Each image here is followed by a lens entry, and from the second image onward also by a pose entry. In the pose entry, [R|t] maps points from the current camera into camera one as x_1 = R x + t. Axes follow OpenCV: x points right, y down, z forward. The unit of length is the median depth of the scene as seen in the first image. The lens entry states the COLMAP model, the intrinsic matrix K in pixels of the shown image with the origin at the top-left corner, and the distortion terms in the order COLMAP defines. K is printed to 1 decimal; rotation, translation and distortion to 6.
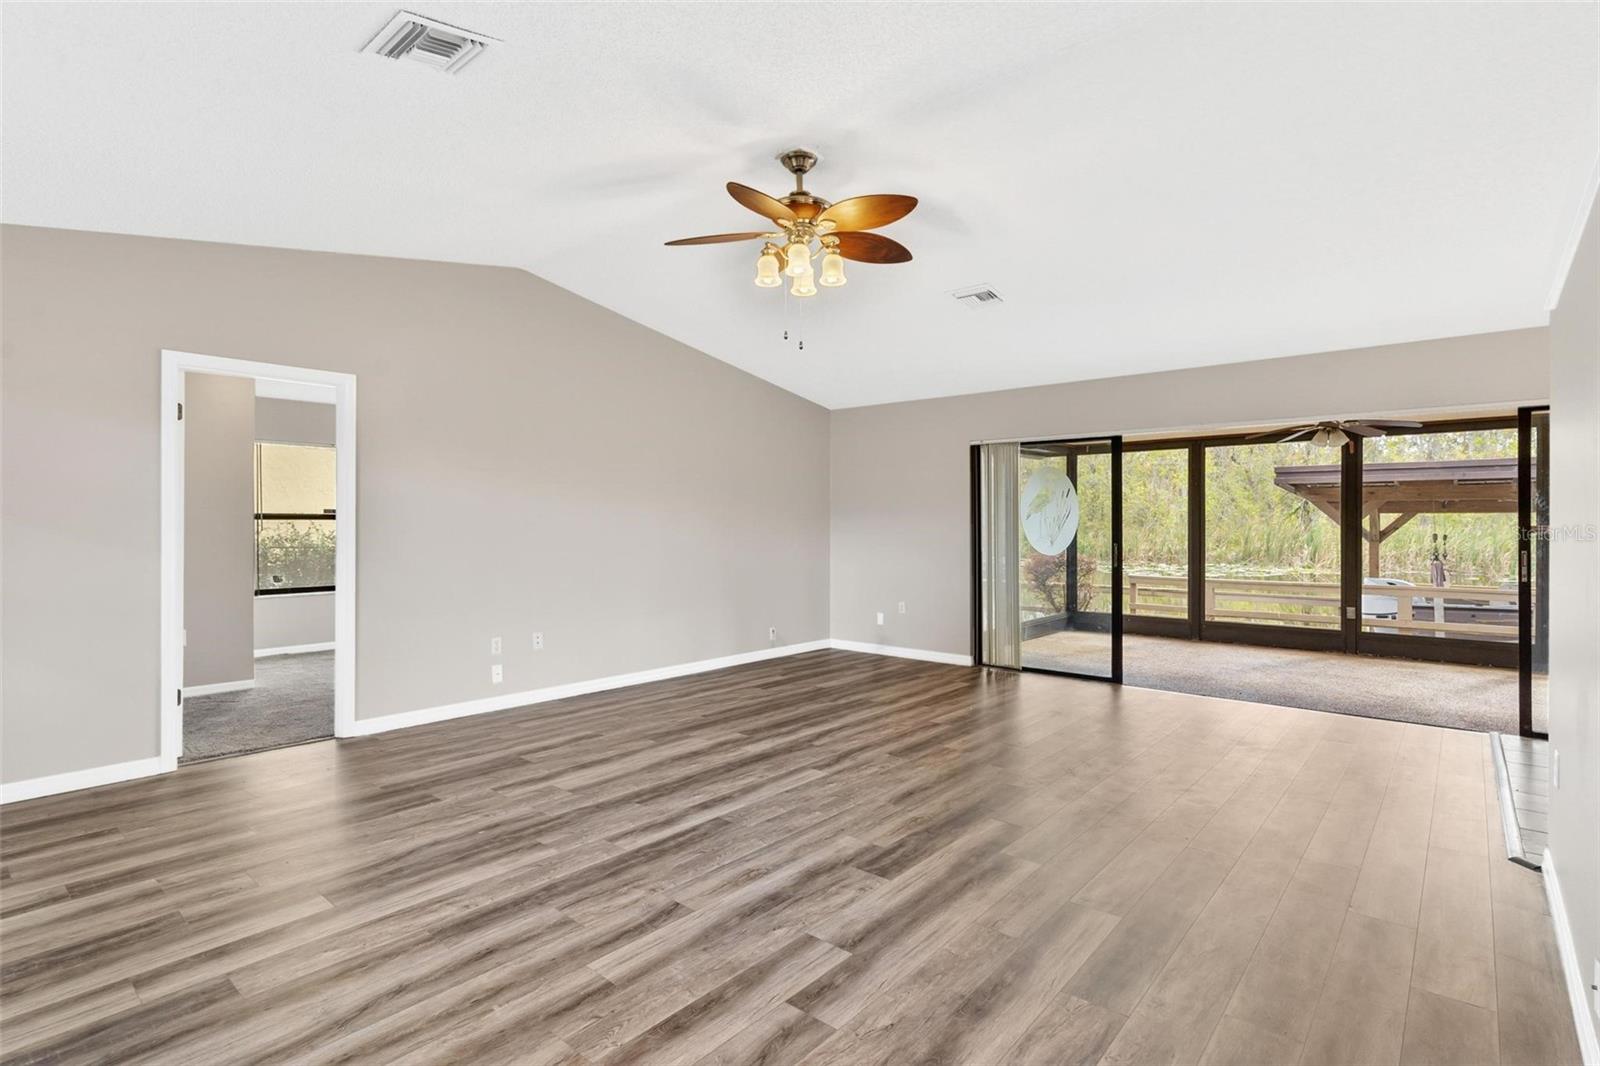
lens RADIAL K [[780.0, 0, 797.8], [0, 780.0, 524.0], [0, 0, 1]] dist [0.002409, -0.002460]
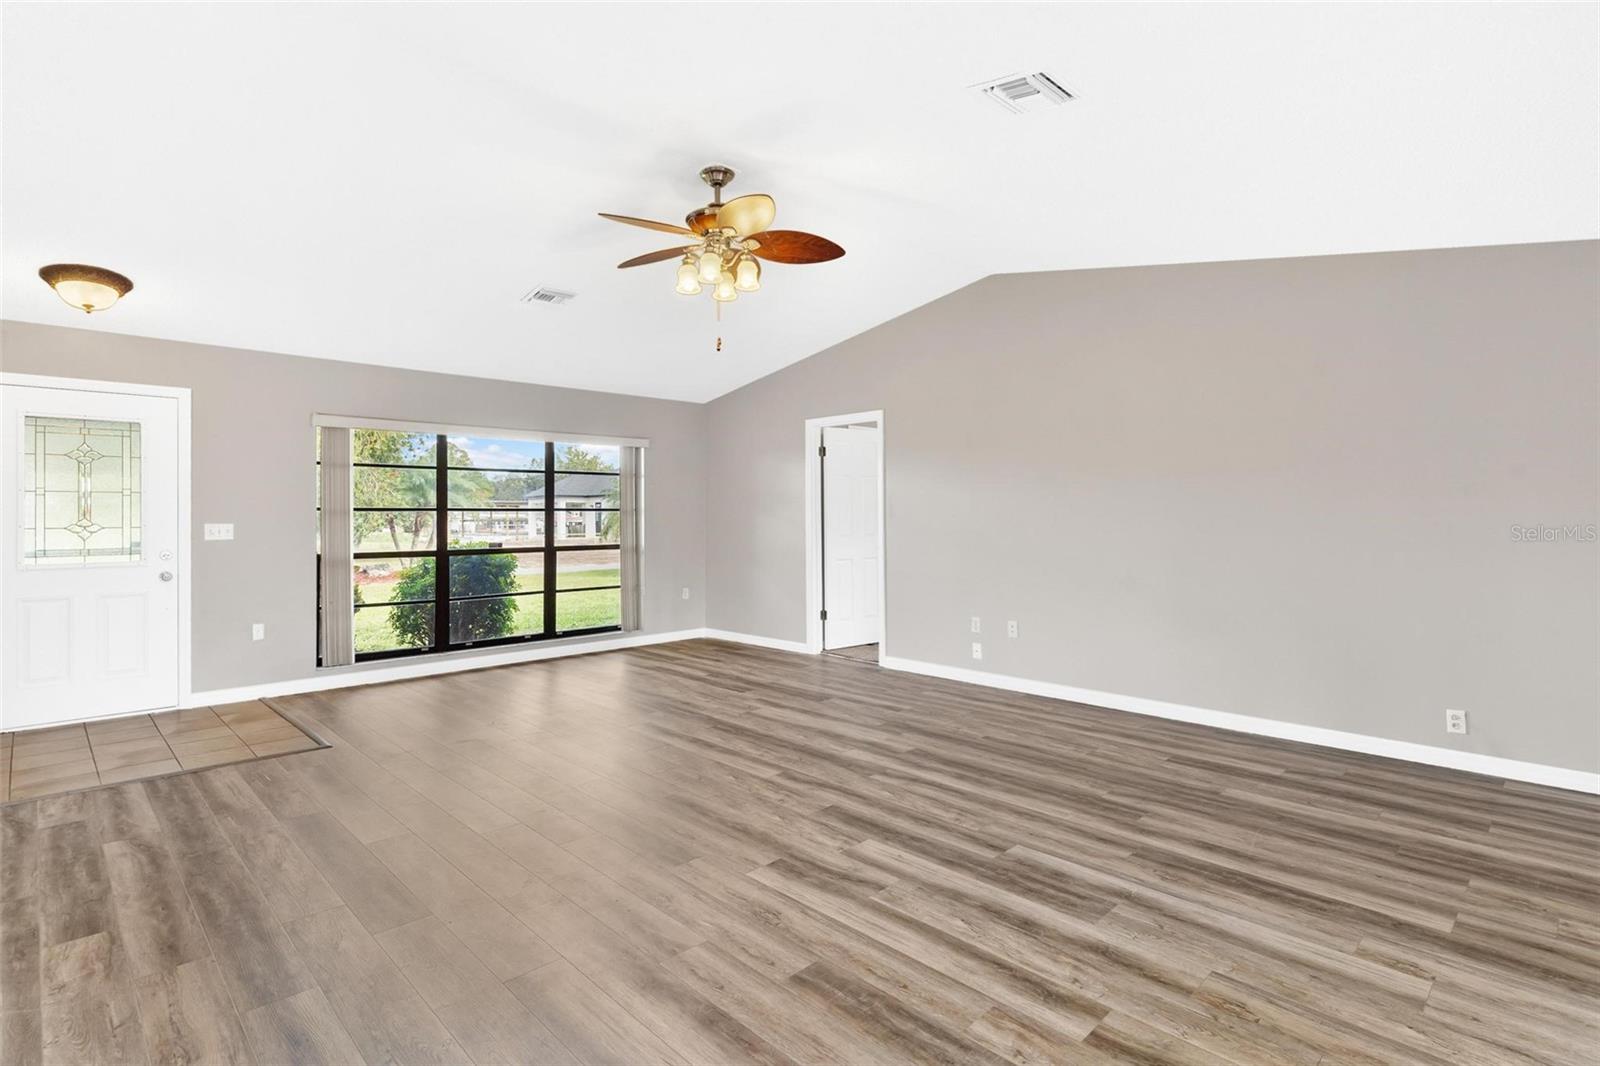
lens RADIAL K [[780.0, 0, 799.9], [0, 780.0, 528.2], [0, 0, 1]] dist [0.002409, -0.002460]
pose [[-0.083087, 0.015095, -0.996428, 0.997491], [0.003743, 0.999883, 0.014836, 0.000599], [0.996535, -0.002497, -0.083134, 1.139092]]
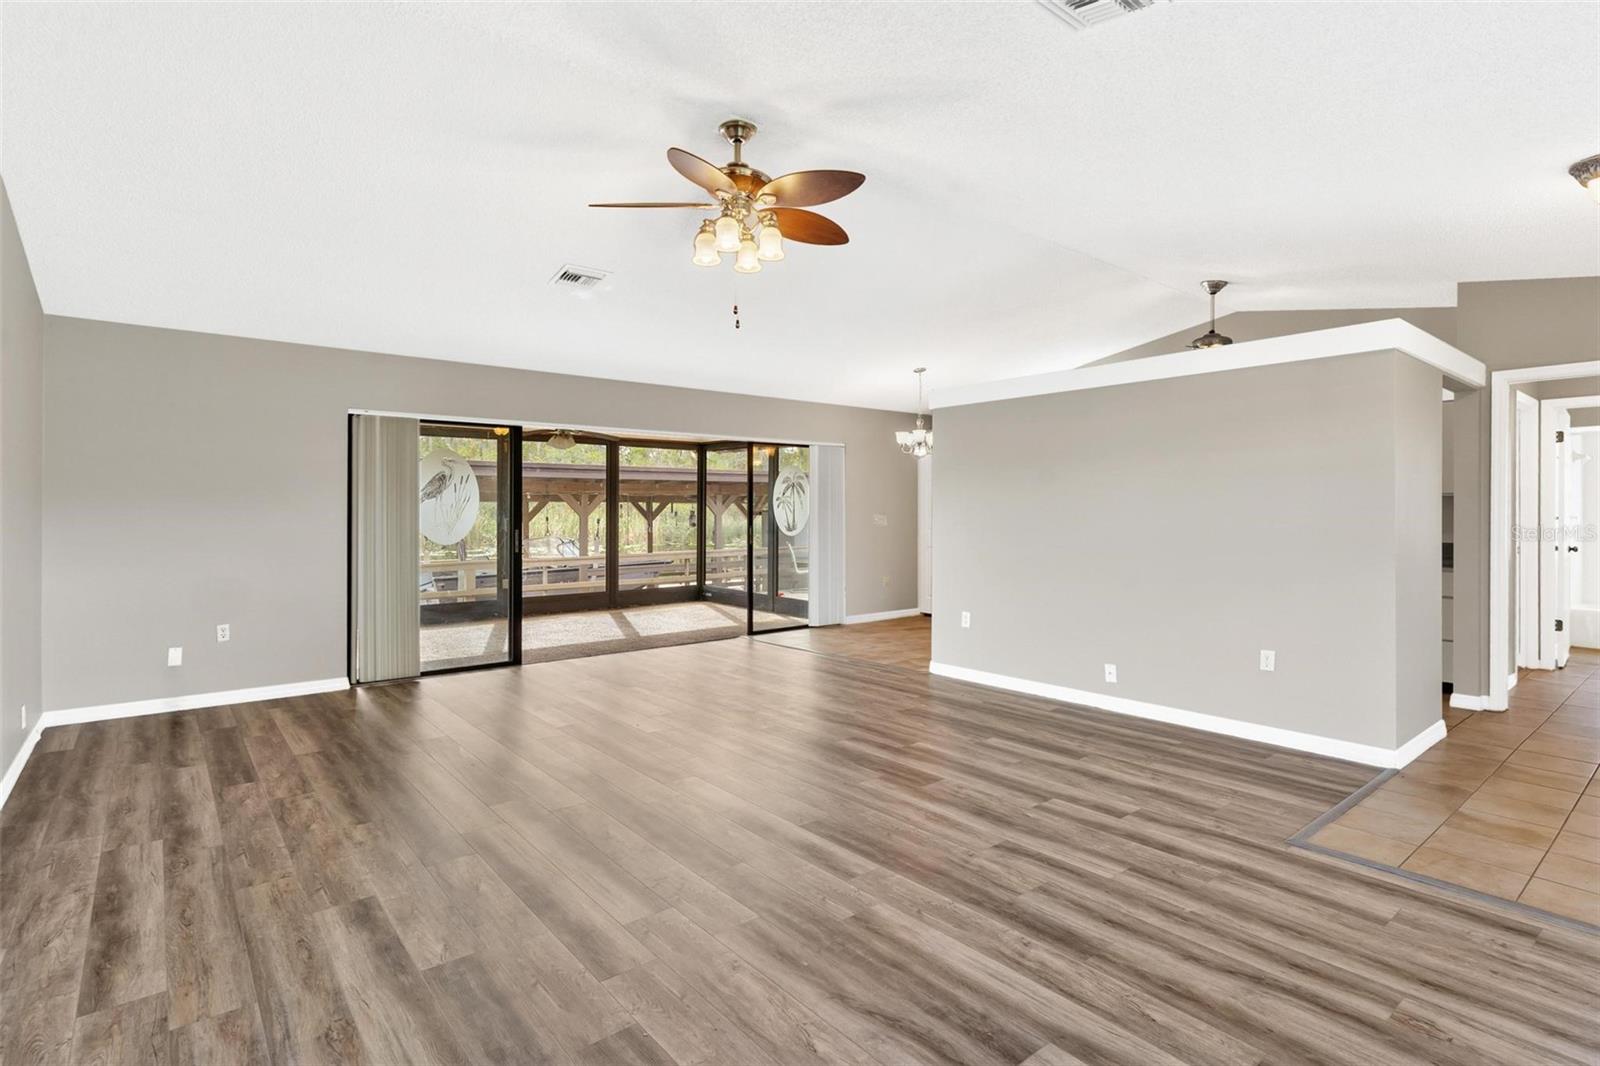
lens RADIAL K [[780.0, 0, 795.9], [0, 780.0, 528.7], [0, 0, 1]] dist [0.002409, -0.002460]
pose [[0.174042, -0.024299, 0.984438, -0.876629], [0.000505, 0.999698, 0.024587, -0.003200], [-0.984738, -0.003782, 0.174002, 0.727055]]
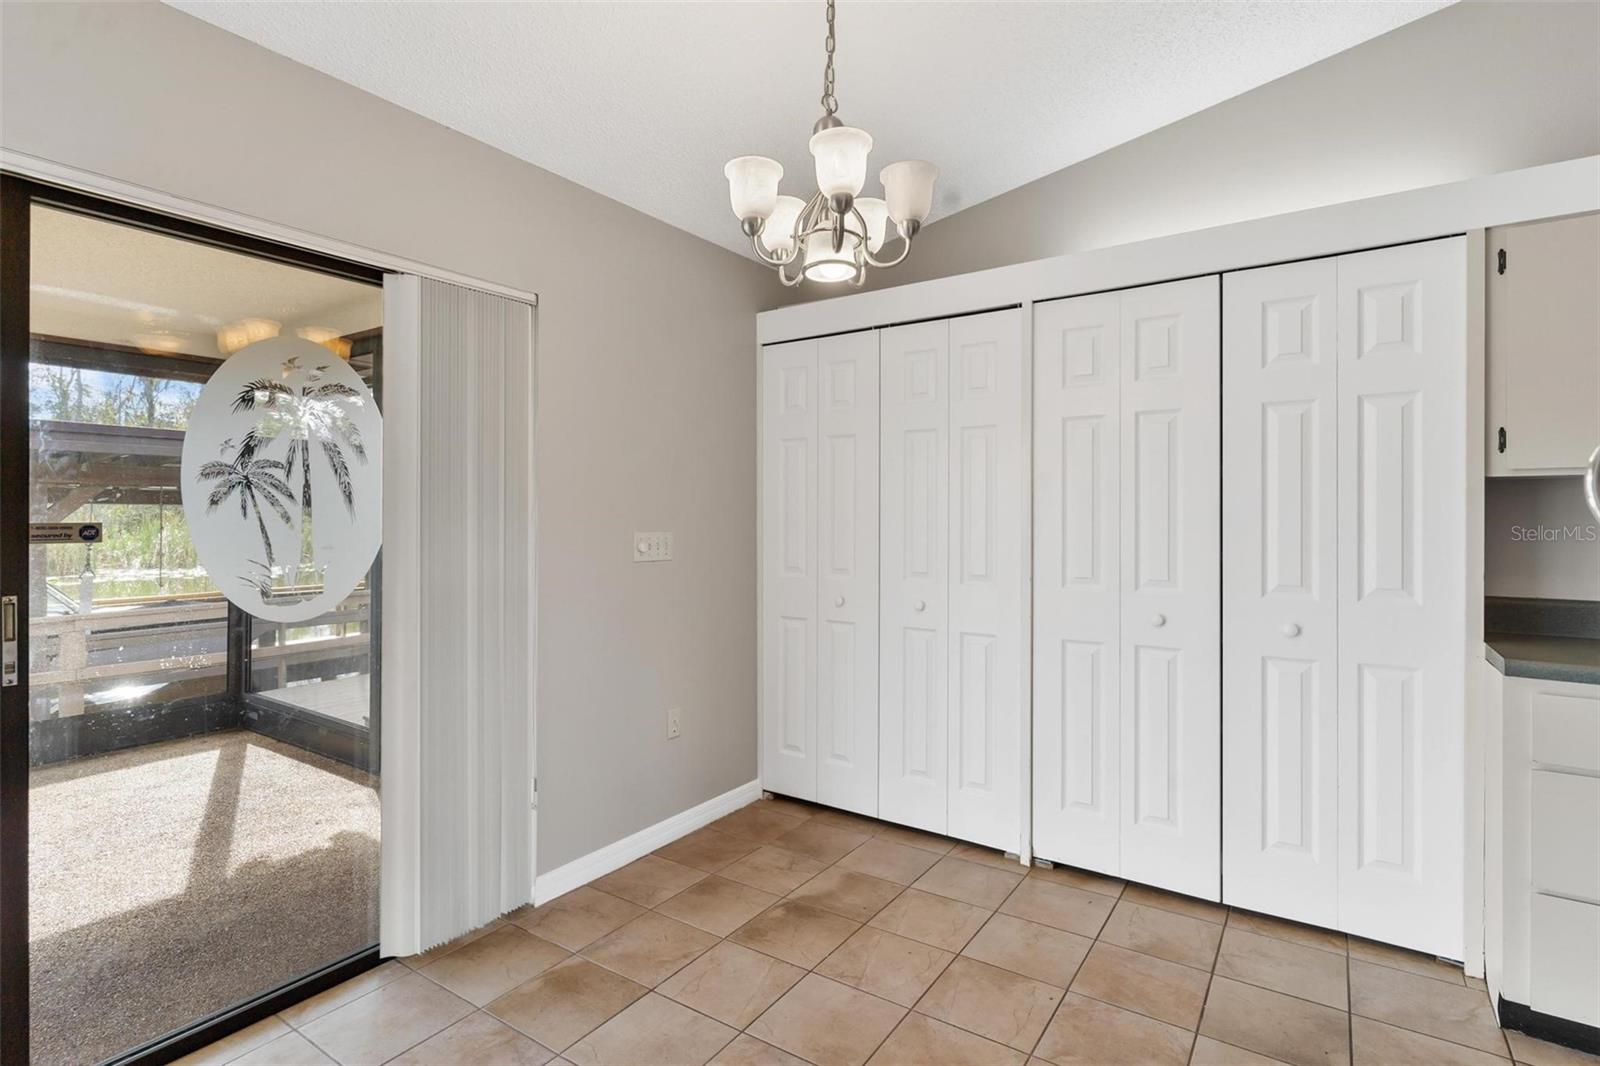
lens RADIAL K [[780.0, 0, 791.9], [0, 780.0, 516.6], [0, 0, 1]] dist [0.002409, -0.002460]
pose [[-0.103090, 0.002931, 0.994668, 0.662862], [0.001499, 0.999995, -0.002791, -0.000085], [-0.994671, 0.001203, -0.103094, 0.828266]]
